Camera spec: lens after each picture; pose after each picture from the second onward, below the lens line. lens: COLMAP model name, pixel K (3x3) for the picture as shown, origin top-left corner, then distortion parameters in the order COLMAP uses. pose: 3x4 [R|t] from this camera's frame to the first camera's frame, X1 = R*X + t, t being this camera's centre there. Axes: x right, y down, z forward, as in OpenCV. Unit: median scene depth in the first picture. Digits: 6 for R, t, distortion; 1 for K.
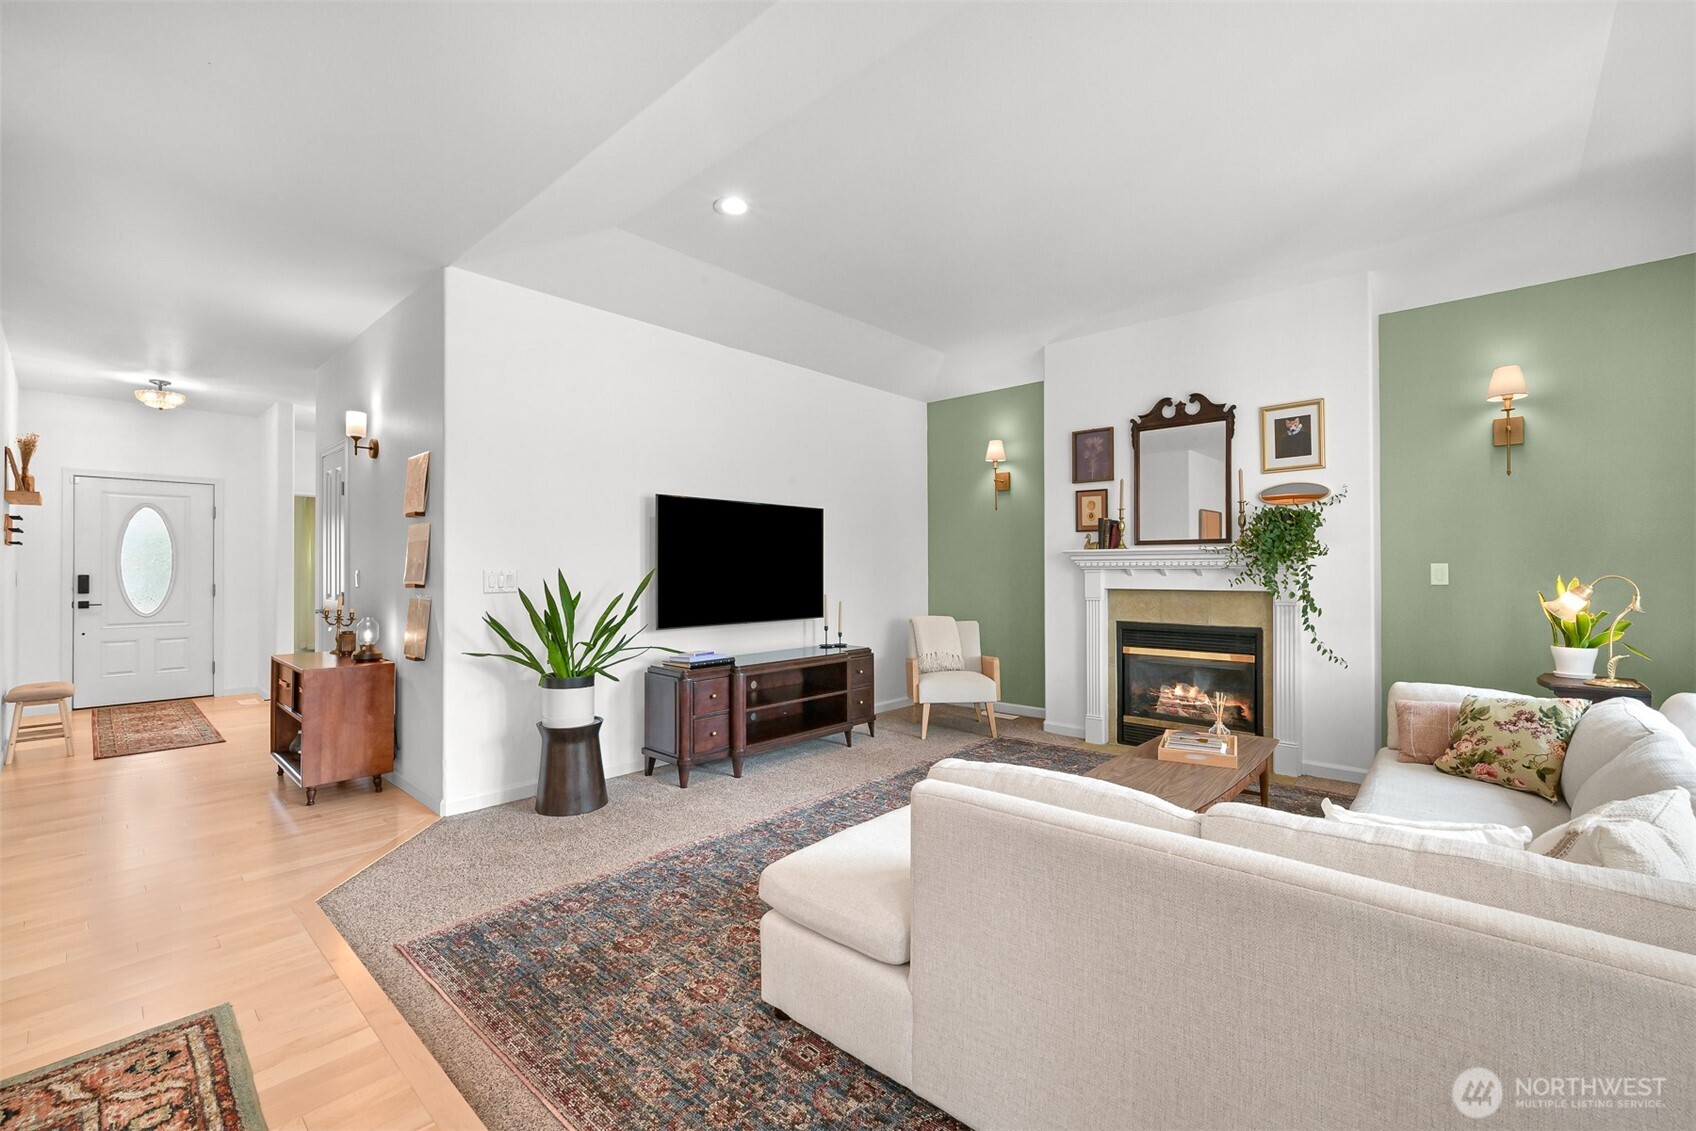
lens RADIAL K [[713.8, 0, 846.8], [0, 713.8, 564.0], [0, 0, 1]] dist [-0.005273, 0.001510]
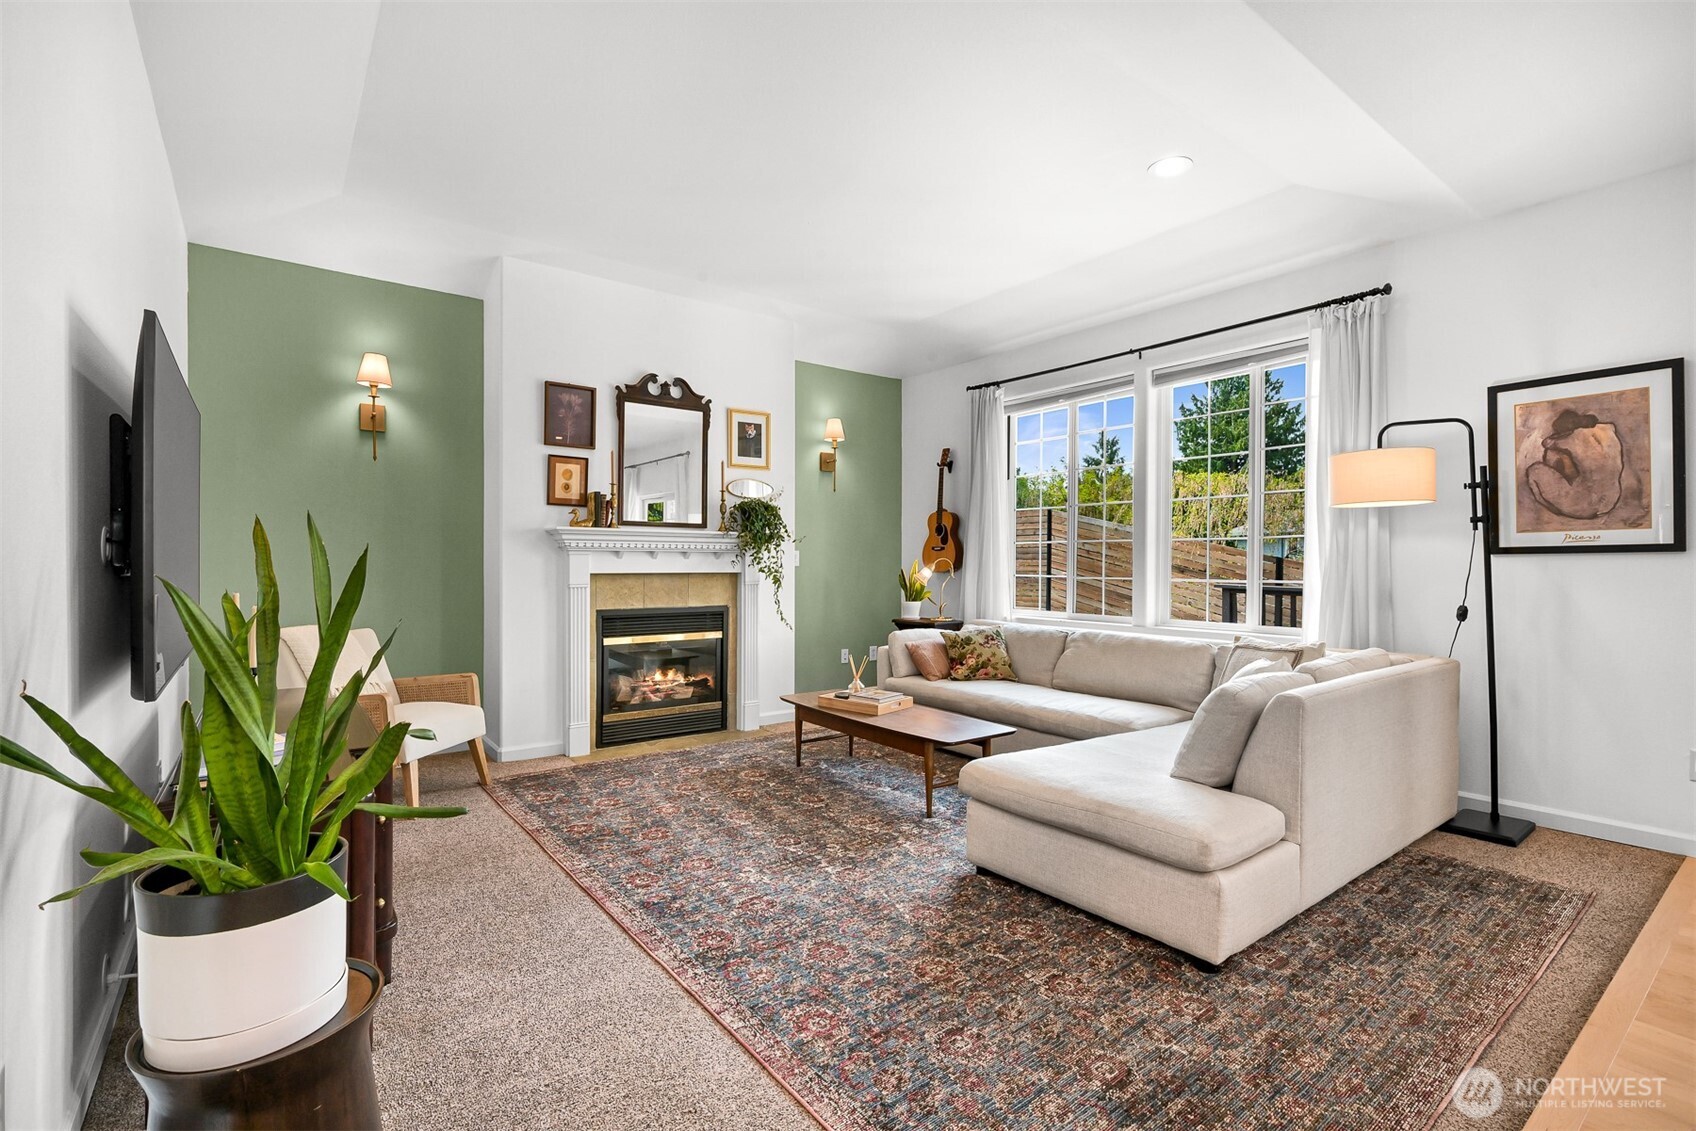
lens RADIAL K [[775.7, 0, 856.6], [0, 775.7, 563.7], [0, 0, 1]] dist [-0.004874, 0.000970]
pose [[0.174813, 0.000809, 0.984601, -0.571686], [-0.010216, 0.999947, 0.000992, 0.020697], [-0.984549, -0.010232, 0.174812, 0.584685]]
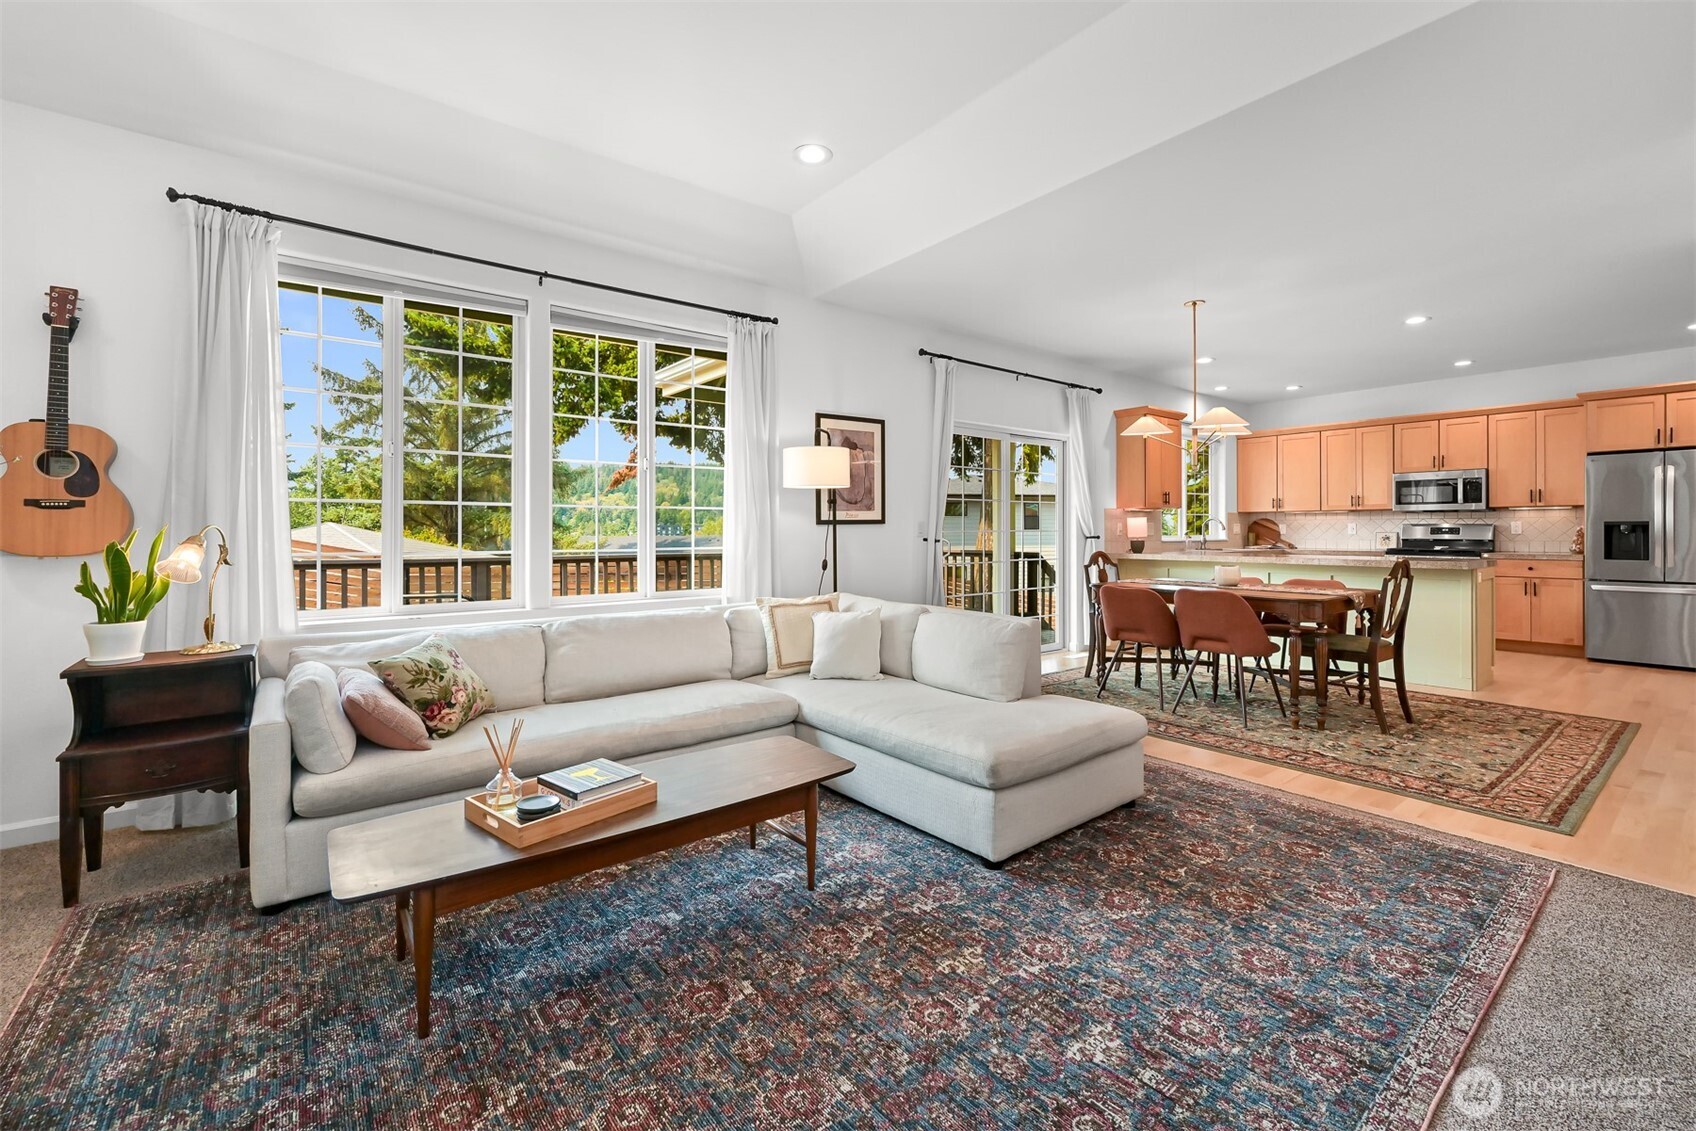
lens RADIAL K [[713.8, 0, 844.5], [0, 713.8, 526.9], [0, 0, 1]] dist [-0.005273, 0.001510]
pose [[-0.986095, 0.007951, 0.165993, 0.111731], [0.005735, 0.999888, -0.013827, 0.023746], [-0.166084, -0.012682, -0.986030, 1.160401]]
